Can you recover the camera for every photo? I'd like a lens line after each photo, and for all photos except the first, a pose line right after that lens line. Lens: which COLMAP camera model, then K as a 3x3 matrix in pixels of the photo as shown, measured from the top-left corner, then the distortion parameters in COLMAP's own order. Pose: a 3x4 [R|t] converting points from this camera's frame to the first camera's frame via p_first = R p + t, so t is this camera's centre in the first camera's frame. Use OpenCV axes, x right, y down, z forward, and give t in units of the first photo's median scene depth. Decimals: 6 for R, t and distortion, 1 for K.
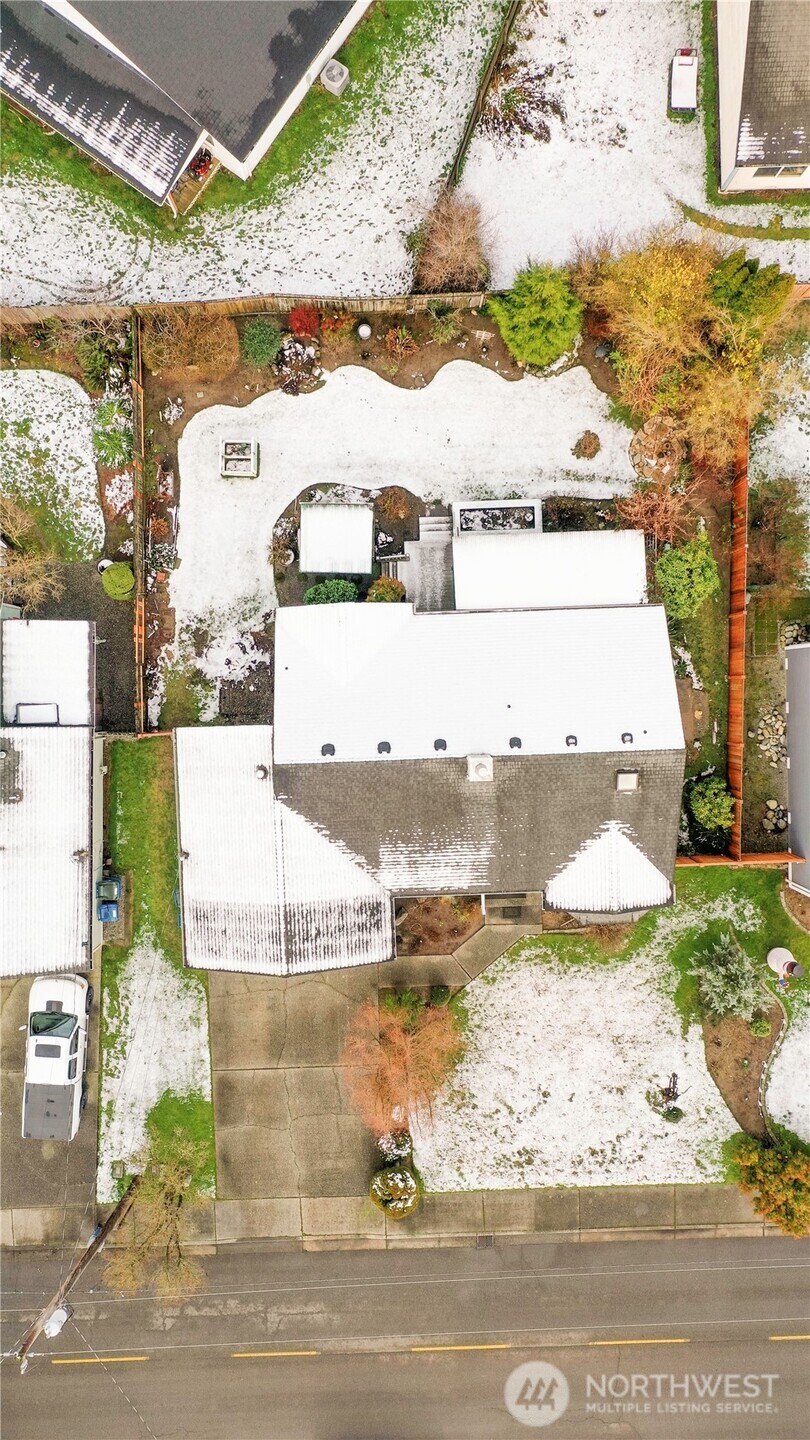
lens RADIAL K [[1160.8, 0, 405.2], [0, 1160.8, 668.4], [0, 0, 1]] dist [0.012870, -0.007840]
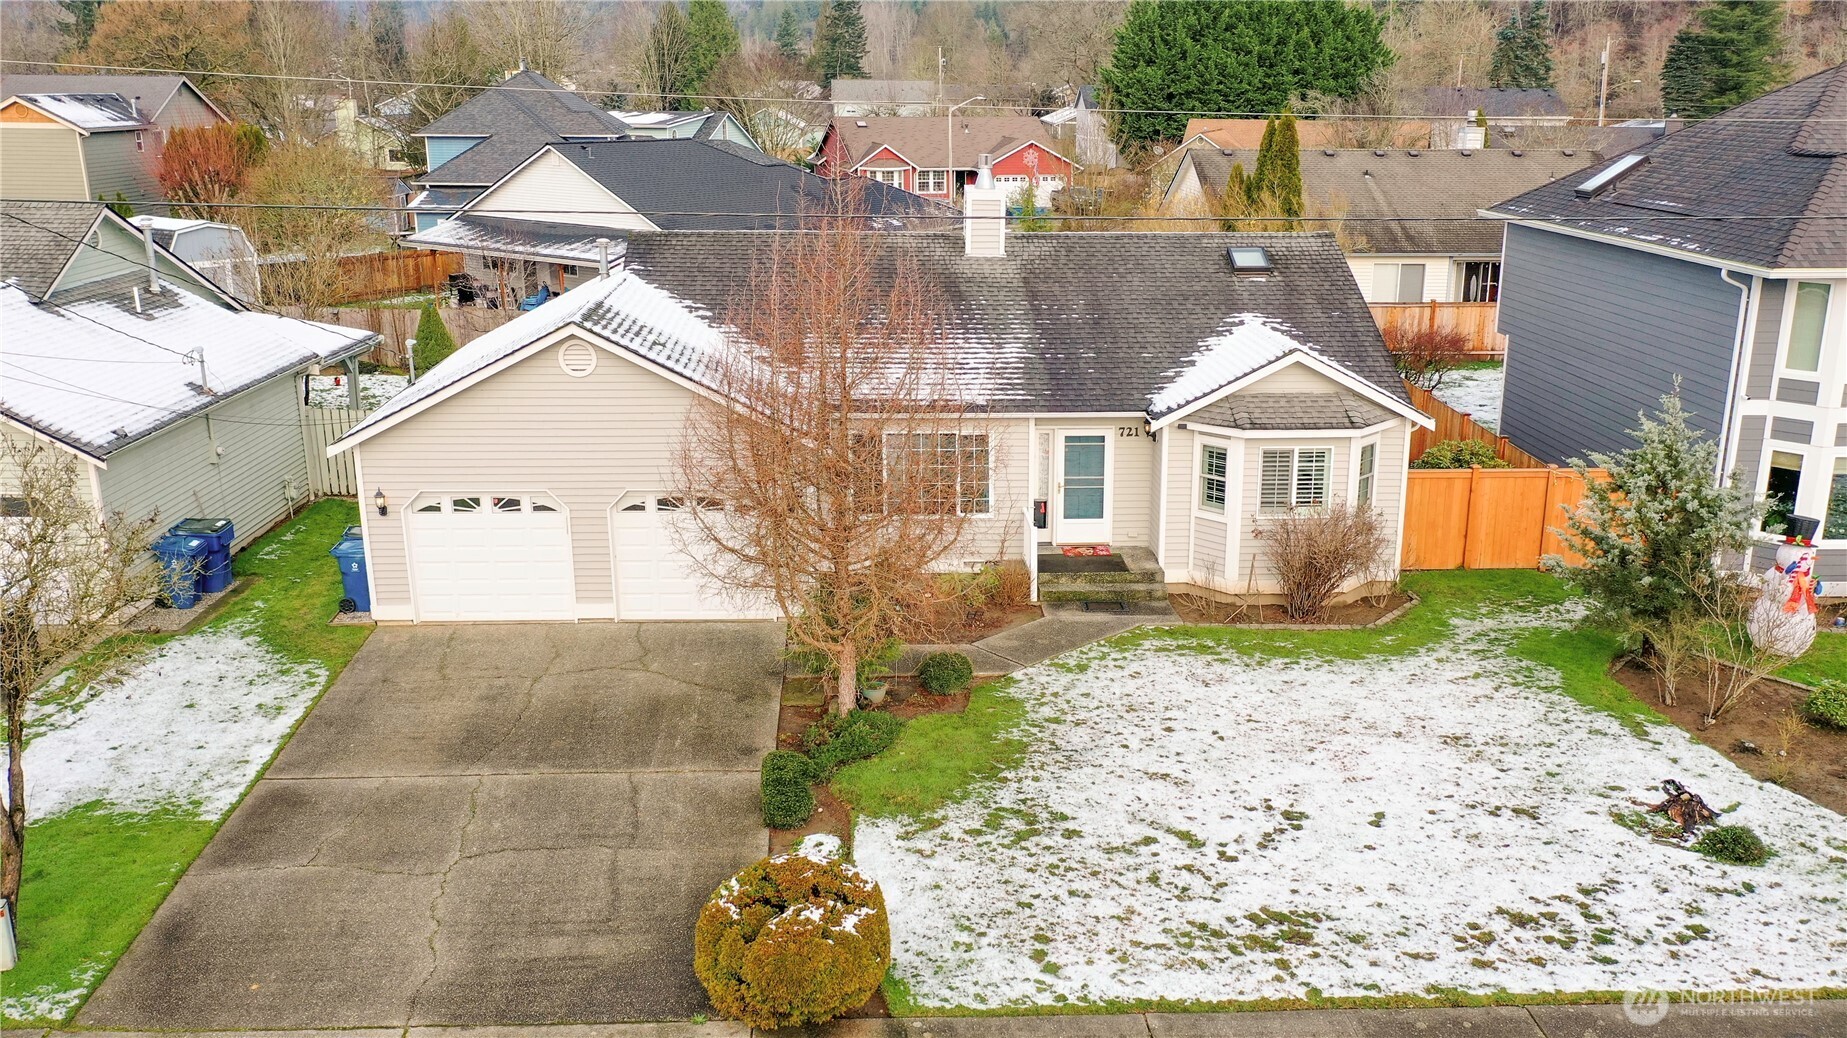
lens RADIAL K [[1488.9, 0, 918.5], [0, 1488.9, 511.5], [0, 0, 1]] dist [0.012870, -0.007840]
pose [[0.999737, -0.018170, 0.013984, 0.015533], [0.018436, 0.274442, -0.961427, 0.730419], [0.013631, 0.961432, 0.274705, 0.809301]]
